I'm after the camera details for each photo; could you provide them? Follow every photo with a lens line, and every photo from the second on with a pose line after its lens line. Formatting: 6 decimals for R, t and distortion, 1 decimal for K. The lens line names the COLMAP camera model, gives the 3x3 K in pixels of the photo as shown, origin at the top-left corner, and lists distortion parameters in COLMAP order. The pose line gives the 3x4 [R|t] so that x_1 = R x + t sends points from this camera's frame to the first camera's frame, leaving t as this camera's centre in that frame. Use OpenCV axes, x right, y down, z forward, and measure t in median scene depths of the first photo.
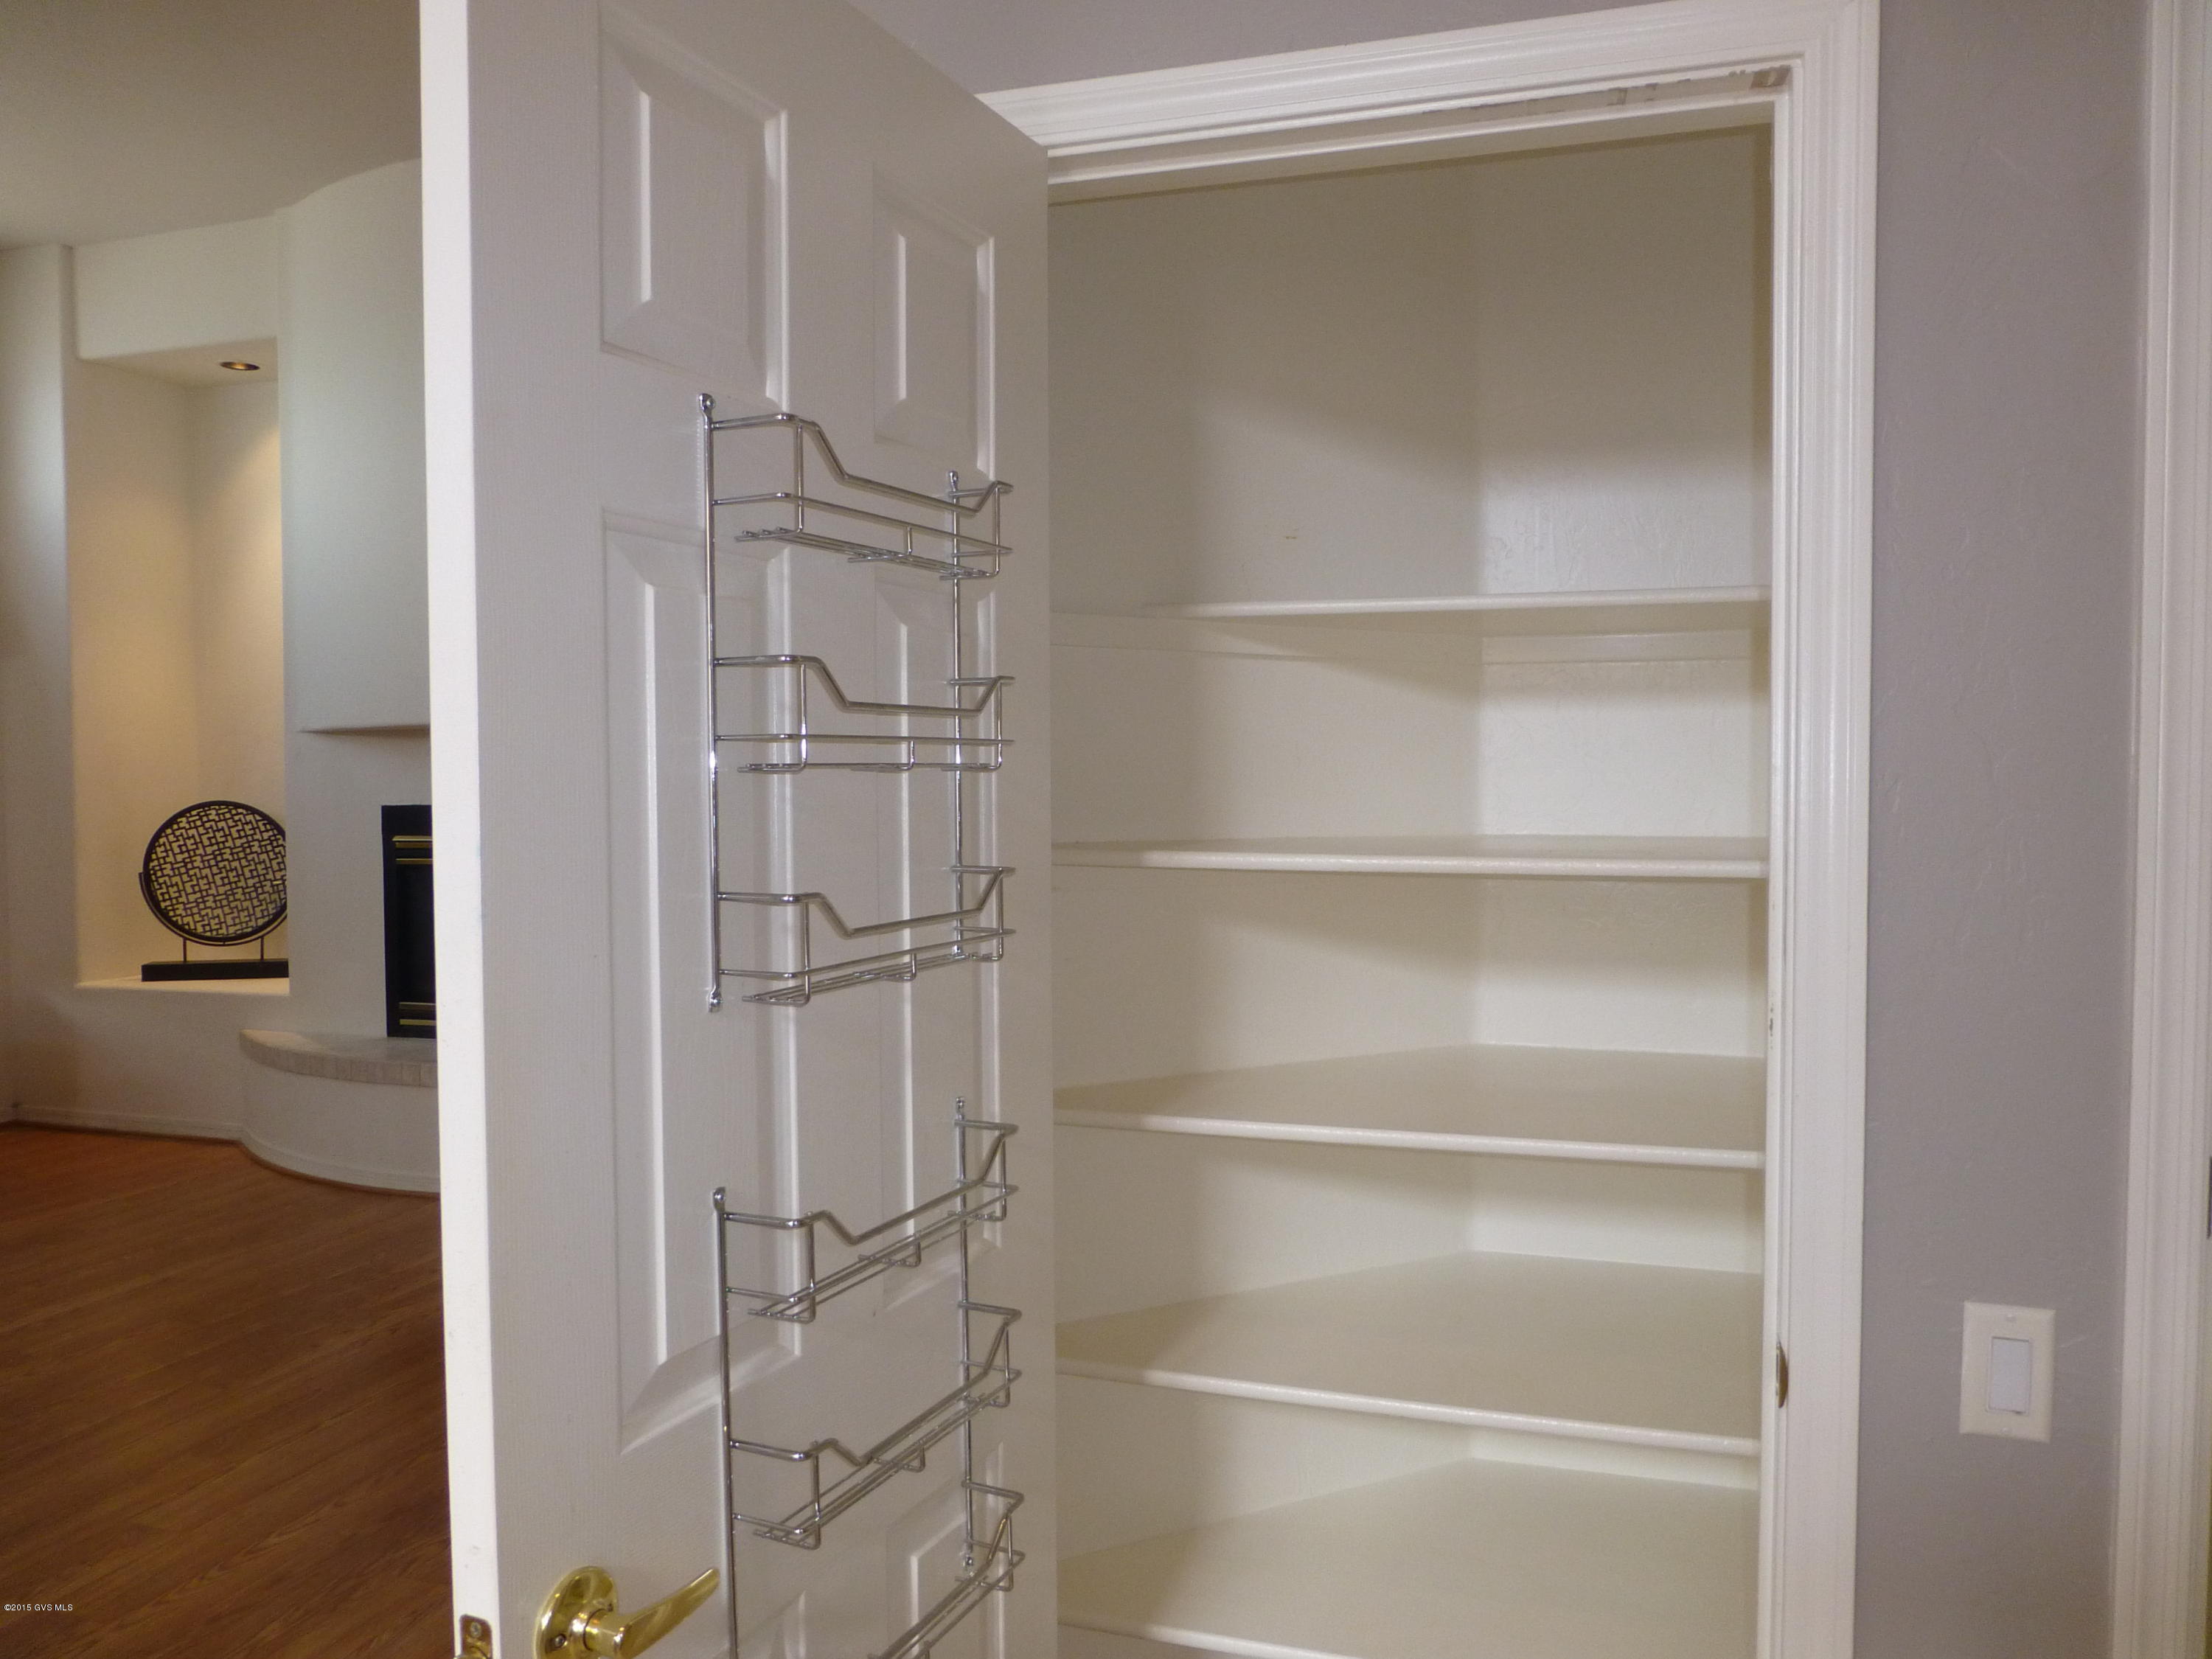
lens RADIAL K [[1566.2, 0, 1105.1], [0, 1566.2, 826.5], [0, 0, 1]] dist [-0.009224, 0.002135]
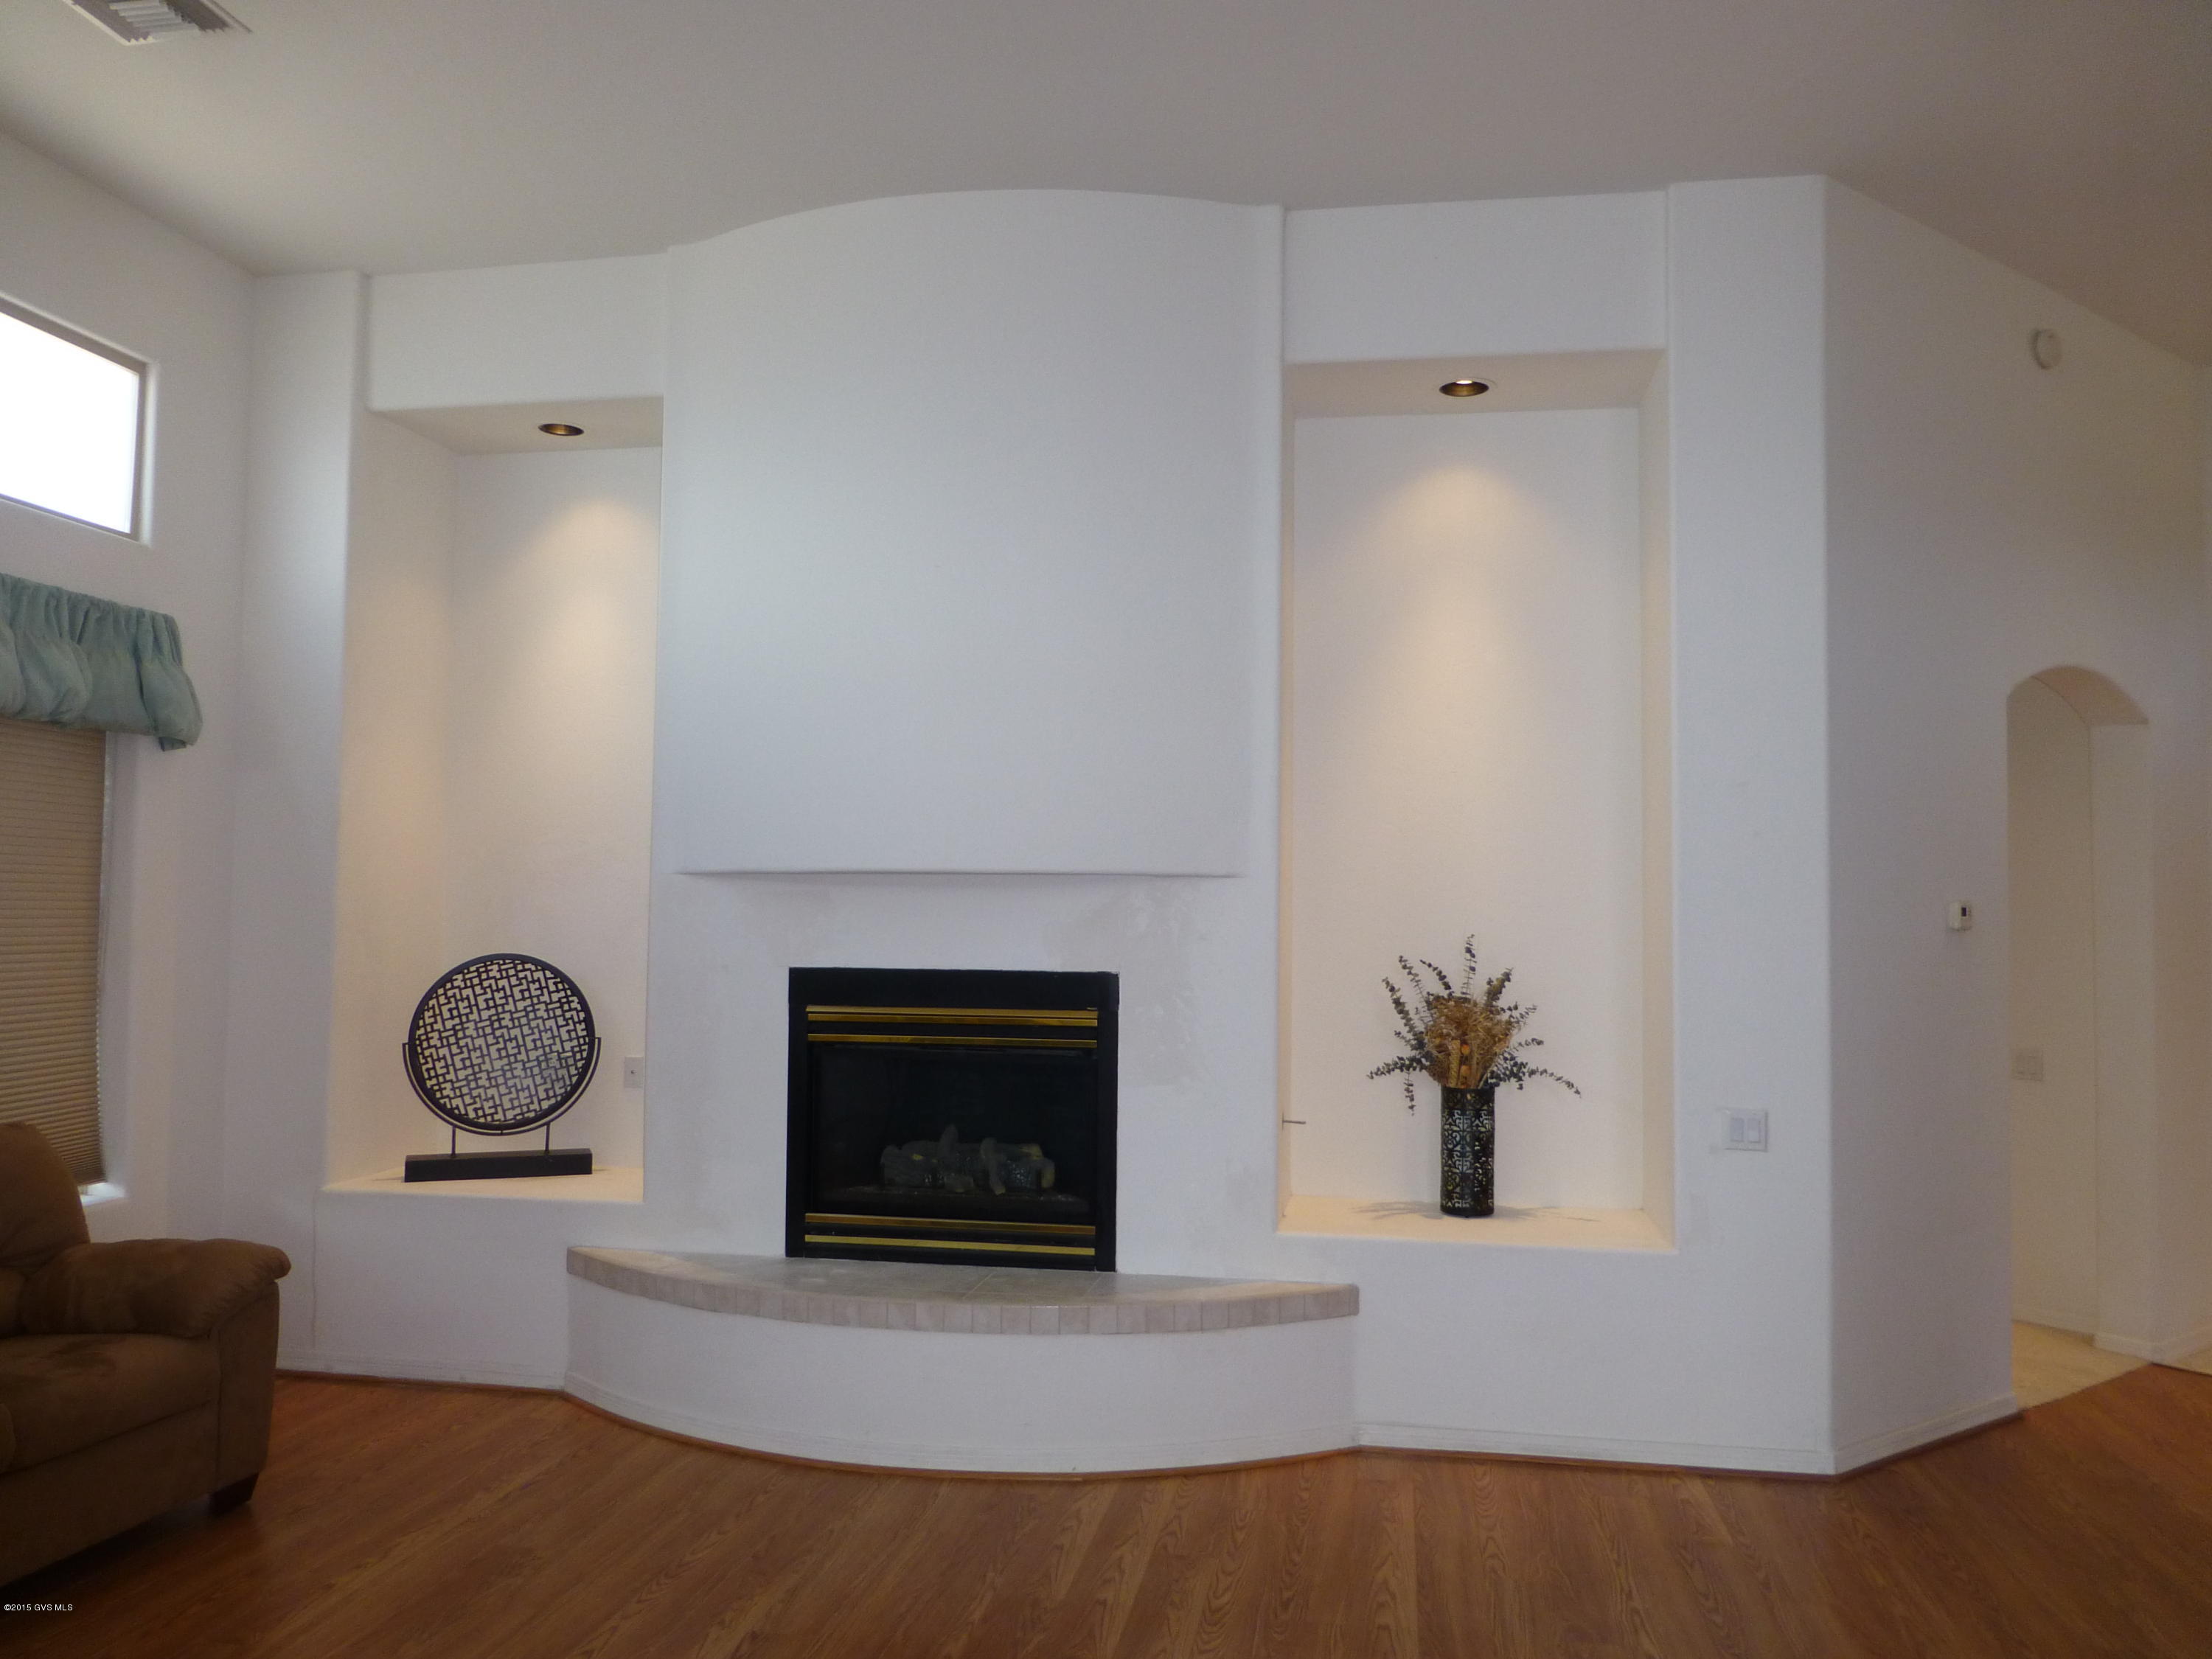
lens RADIAL K [[1566.2, 0, 1108.0], [0, 1566.2, 835.7], [0, 0, 1]] dist [-0.009224, 0.002135]
pose [[0.991555, 0.021423, 0.127906, -0.363029], [-0.011691, 0.997012, -0.076356, -0.019366], [-0.129160, 0.074216, 0.988843, 0.153213]]
